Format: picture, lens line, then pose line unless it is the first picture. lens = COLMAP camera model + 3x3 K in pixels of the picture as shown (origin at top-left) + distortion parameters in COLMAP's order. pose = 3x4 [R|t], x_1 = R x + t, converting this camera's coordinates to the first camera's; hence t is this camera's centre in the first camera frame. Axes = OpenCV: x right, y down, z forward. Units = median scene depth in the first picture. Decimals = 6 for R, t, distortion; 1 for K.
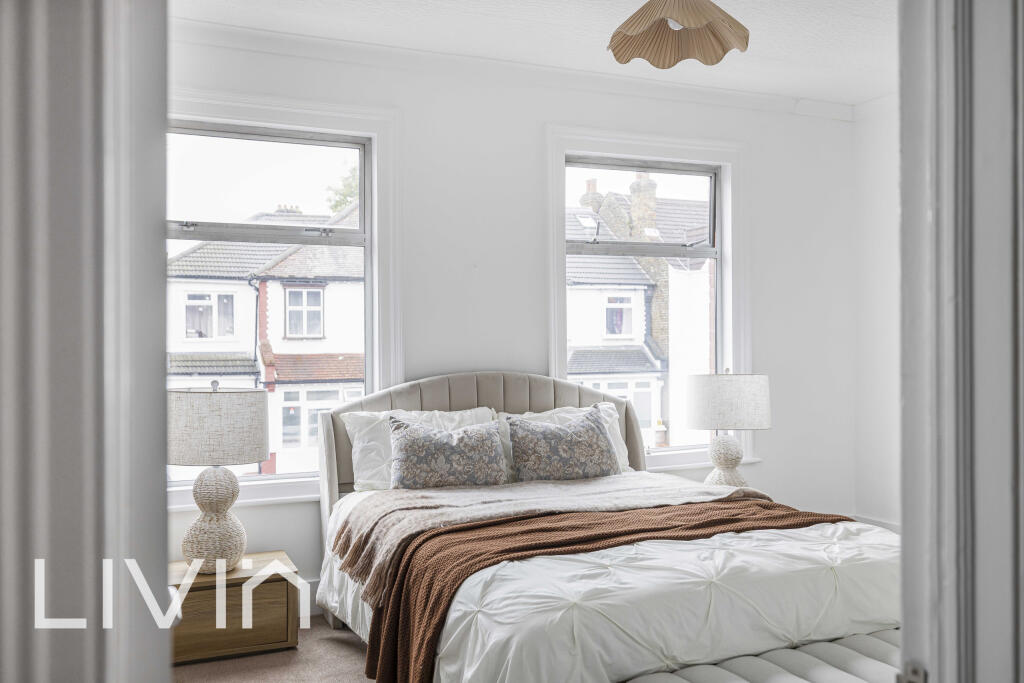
lens RADIAL K [[902.8, 0, 511.7], [0, 902.8, 337.5], [0, 0, 1]] dist [0.014896, 0.021749]
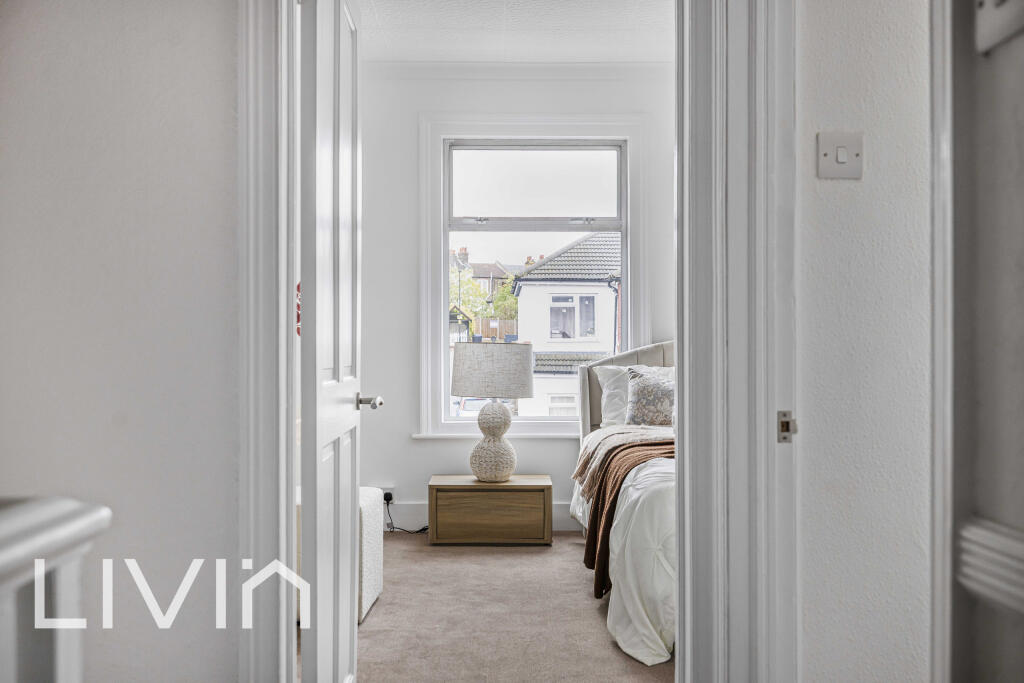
lens RADIAL K [[966.9, 0, 511.4], [0, 966.9, 347.8], [0, 0, 1]] dist [0.021262, 0.000000]
pose [[0.917880, 0.002580, -0.396849, 0.230487], [-0.002453, 0.999997, 0.000827, 0.057480], [0.396849, 0.000214, 0.917884, -0.253443]]
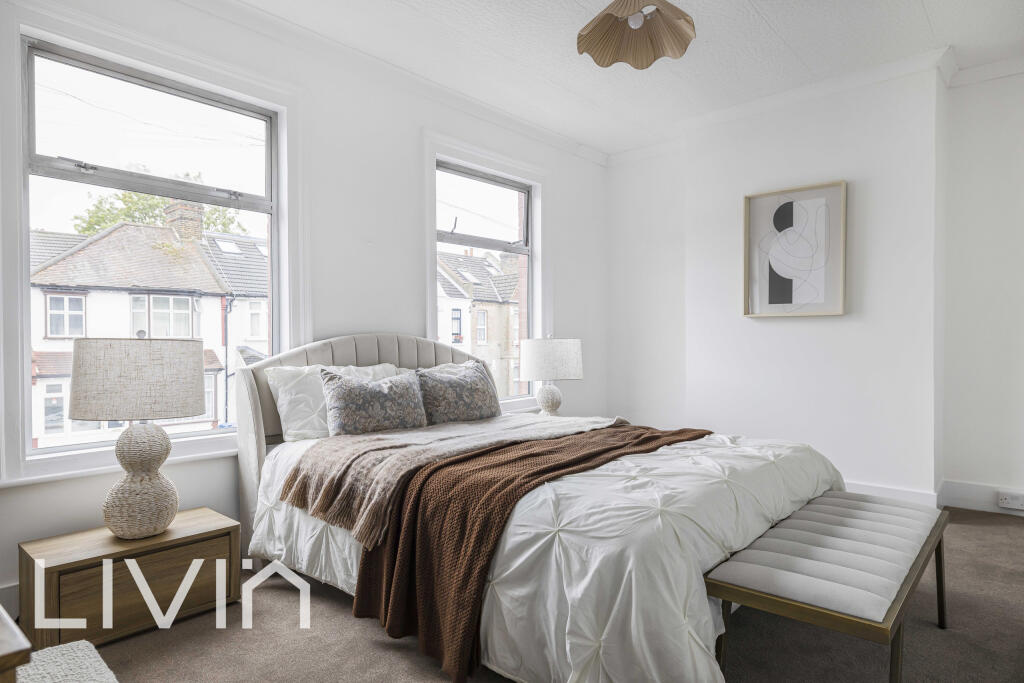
lens RADIAL K [[612.9, 0, 515.9], [0, 612.9, 348.4], [0, 0, 1]] dist [-0.000901, 0.001520]
pose [[0.905540, -0.004603, 0.424236, -0.225476], [0.002382, 0.999981, 0.005767, 0.057823], [-0.424254, -0.004211, 0.905533, 0.244459]]
